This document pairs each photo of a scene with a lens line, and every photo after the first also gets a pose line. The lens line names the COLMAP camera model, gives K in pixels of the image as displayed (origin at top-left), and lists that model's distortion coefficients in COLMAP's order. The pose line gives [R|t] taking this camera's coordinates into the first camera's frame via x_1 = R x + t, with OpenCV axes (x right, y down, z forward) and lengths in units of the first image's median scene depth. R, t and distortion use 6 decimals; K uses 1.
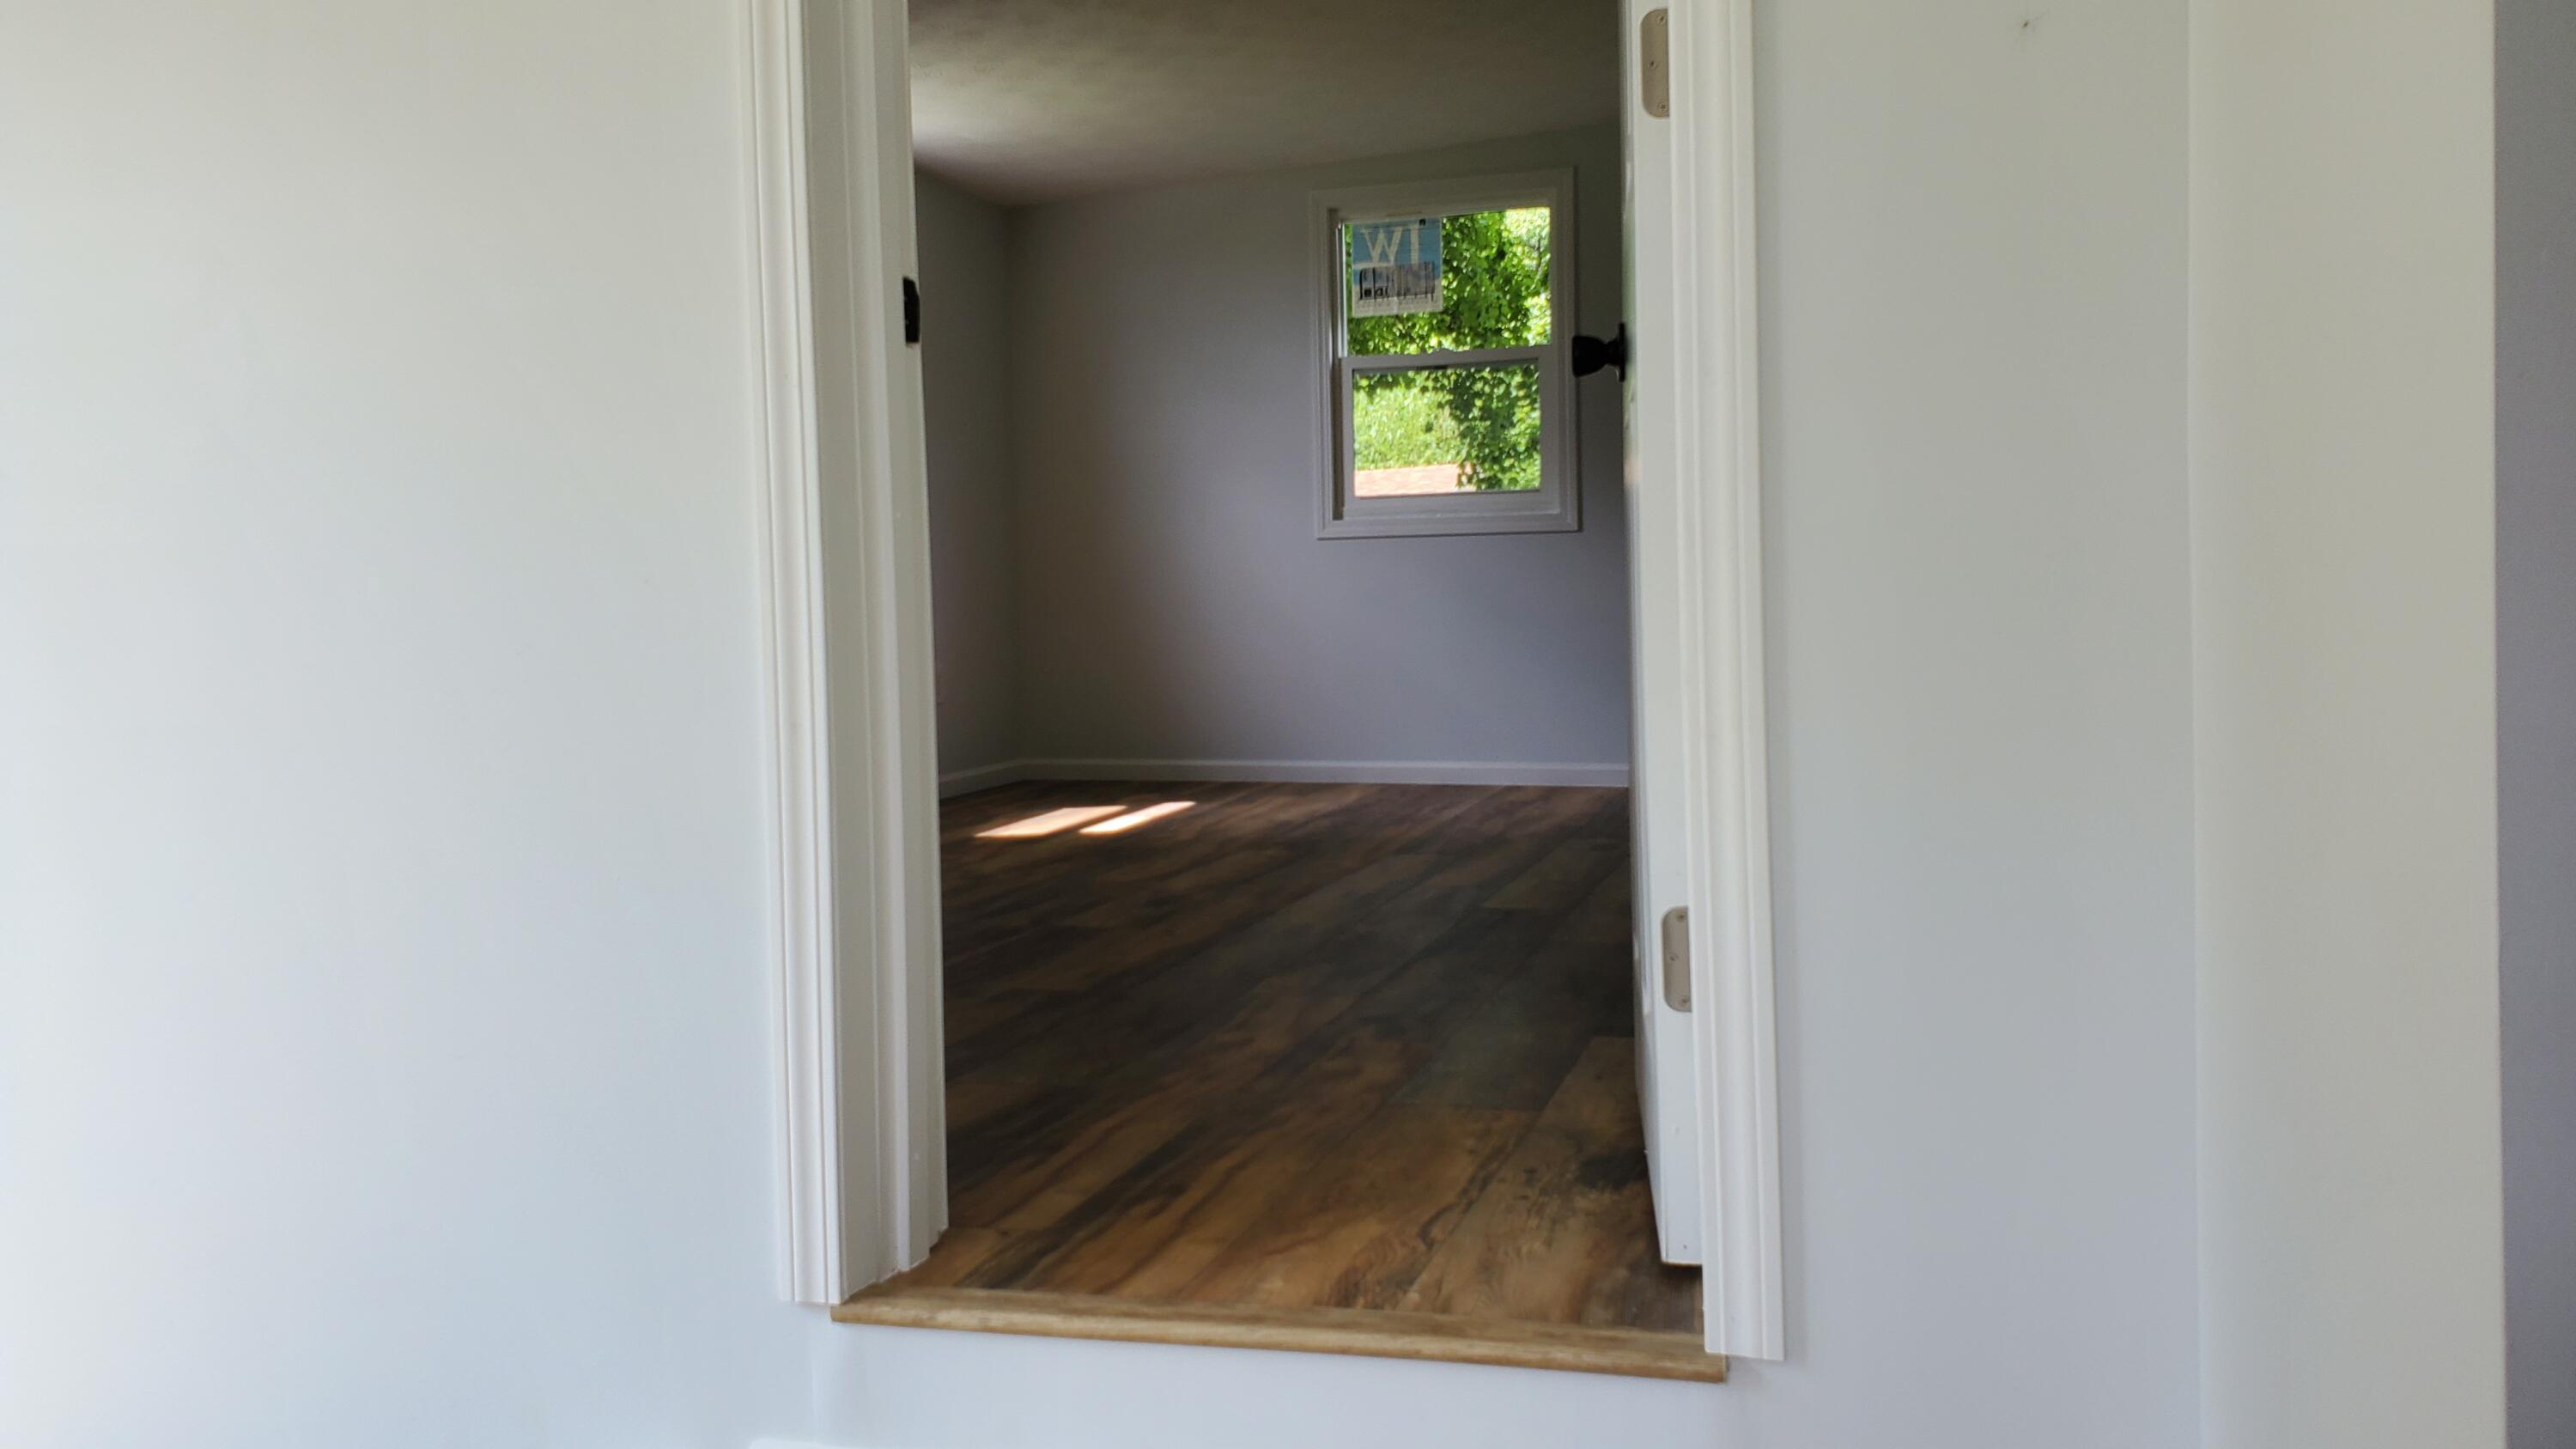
lens RADIAL K [[2067.7, 0, 1301.1], [0, 2067.7, 743.8], [0, 0, 1]] dist [-0.000265, 0.000151]
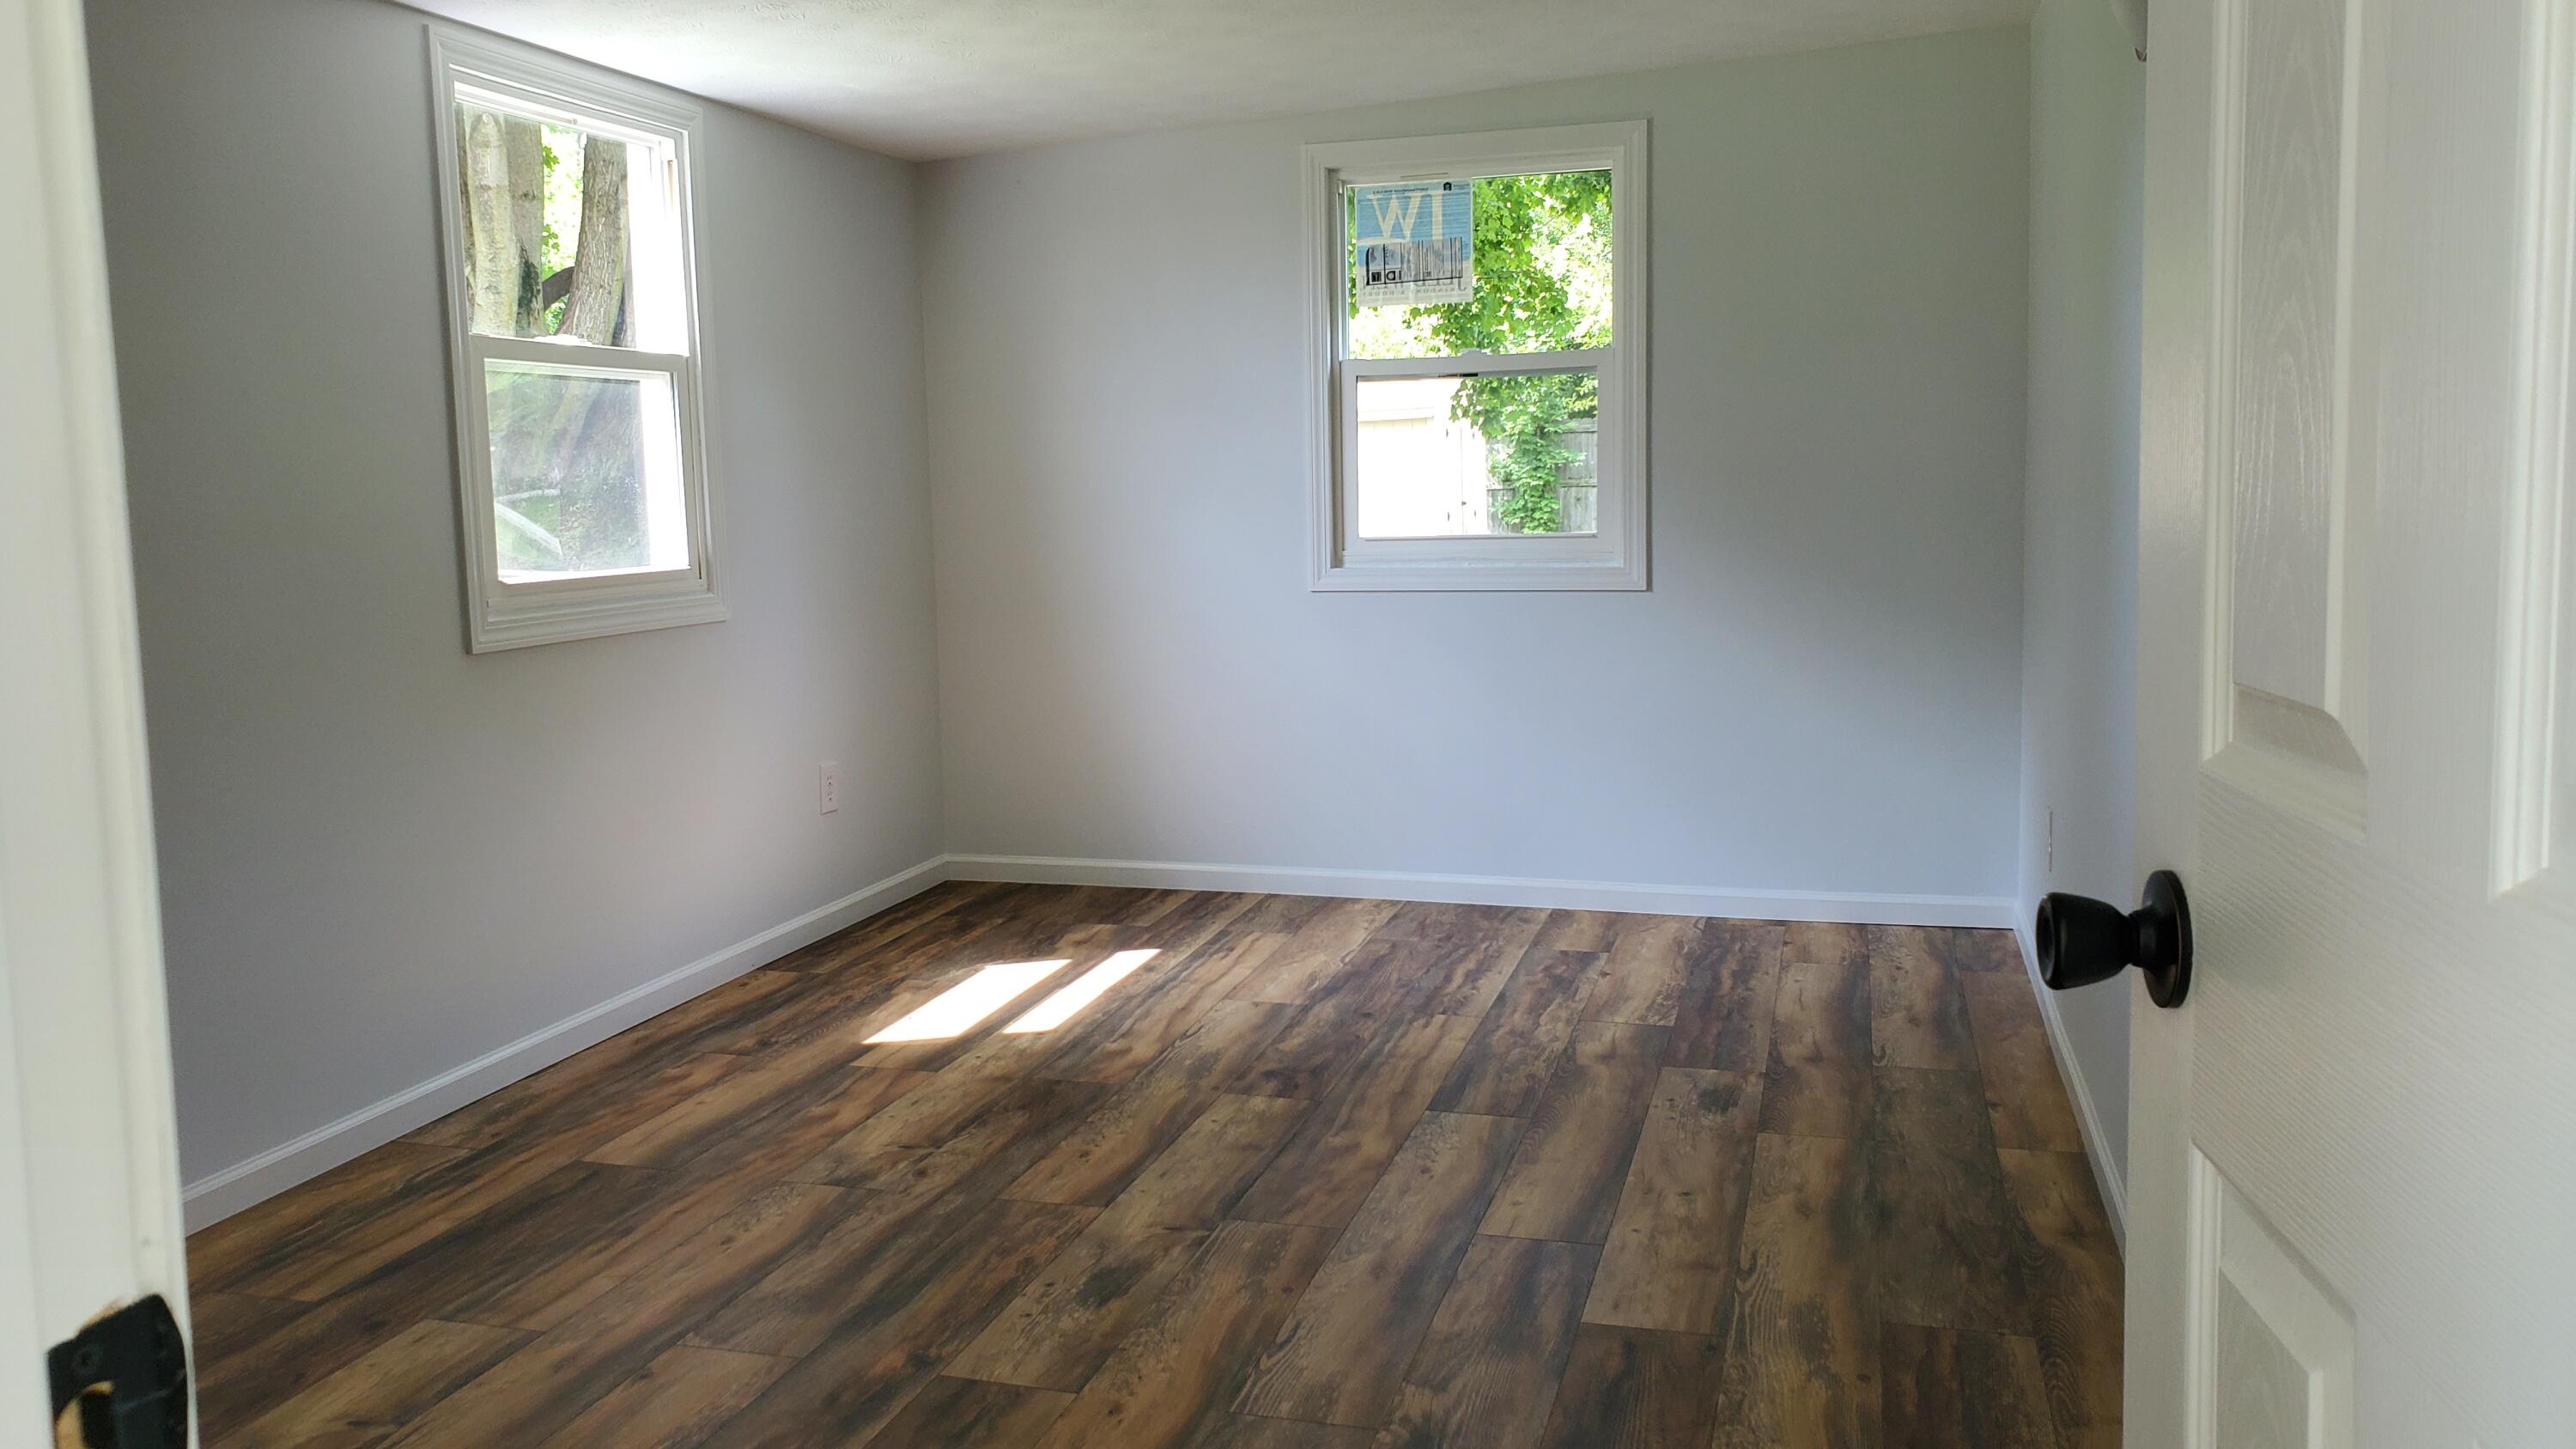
lens RADIAL K [[2067.7, 0, 1273.0], [0, 2067.7, 710.4], [0, 0, 1]] dist [-0.000265, 0.000151]
pose [[0.999993, -0.000555, 0.003597, -0.009807], [0.000367, 0.998639, 0.052152, -0.095996], [-0.003621, -0.052150, 0.998633, 0.212815]]
